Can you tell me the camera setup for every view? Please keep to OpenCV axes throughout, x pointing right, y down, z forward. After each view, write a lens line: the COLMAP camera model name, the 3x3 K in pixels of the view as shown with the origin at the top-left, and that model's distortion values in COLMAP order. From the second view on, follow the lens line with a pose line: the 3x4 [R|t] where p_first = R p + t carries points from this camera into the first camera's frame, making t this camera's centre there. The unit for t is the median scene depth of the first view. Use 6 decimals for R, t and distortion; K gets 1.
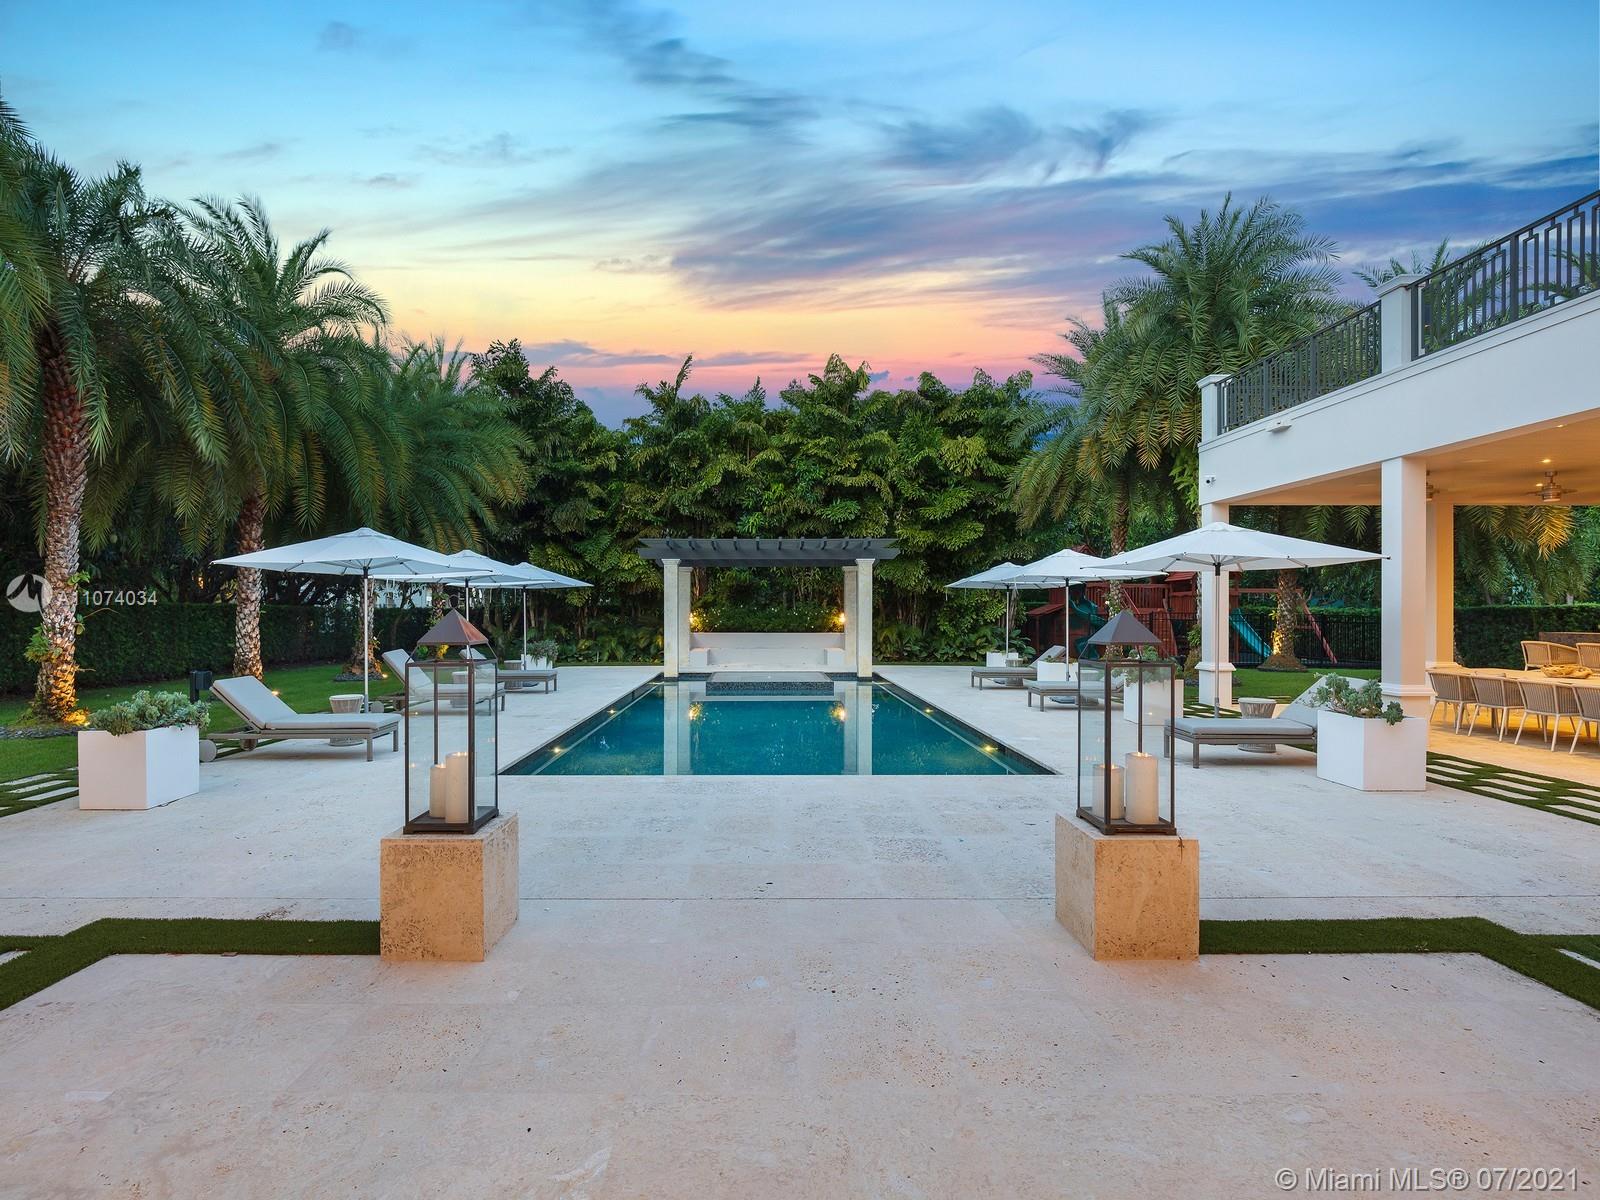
lens RADIAL K [[768.6, 0, 800.4], [0, 768.6, 610.1], [0, 0, 1]] dist [0.001547, 0.000516]
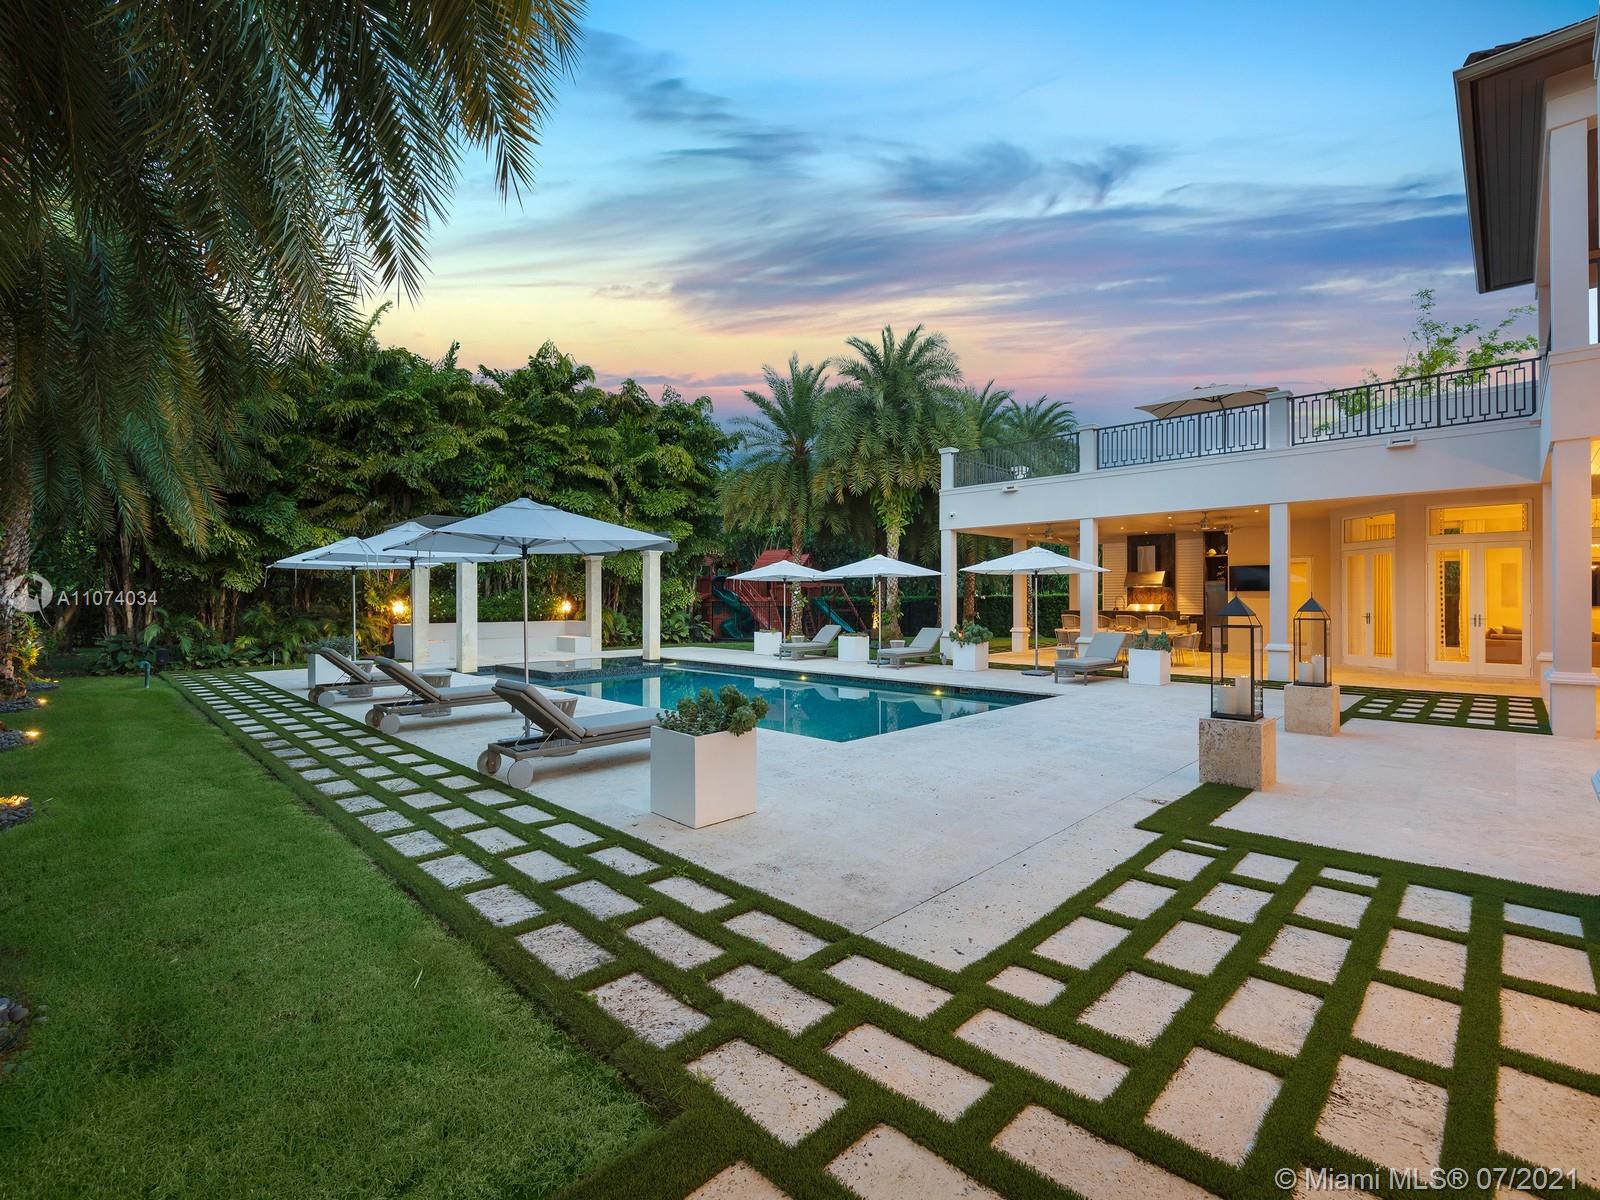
lens RADIAL K [[768.6, 0, 786.2], [0, 768.6, 595.1], [0, 0, 1]] dist [0.001547, 0.000516]
pose [[0.692418, 0.006979, 0.721463, -0.393257], [-0.001023, 0.999962, -0.008691, 0.003108], [-0.721496, 0.005280, 0.692398, 0.080665]]
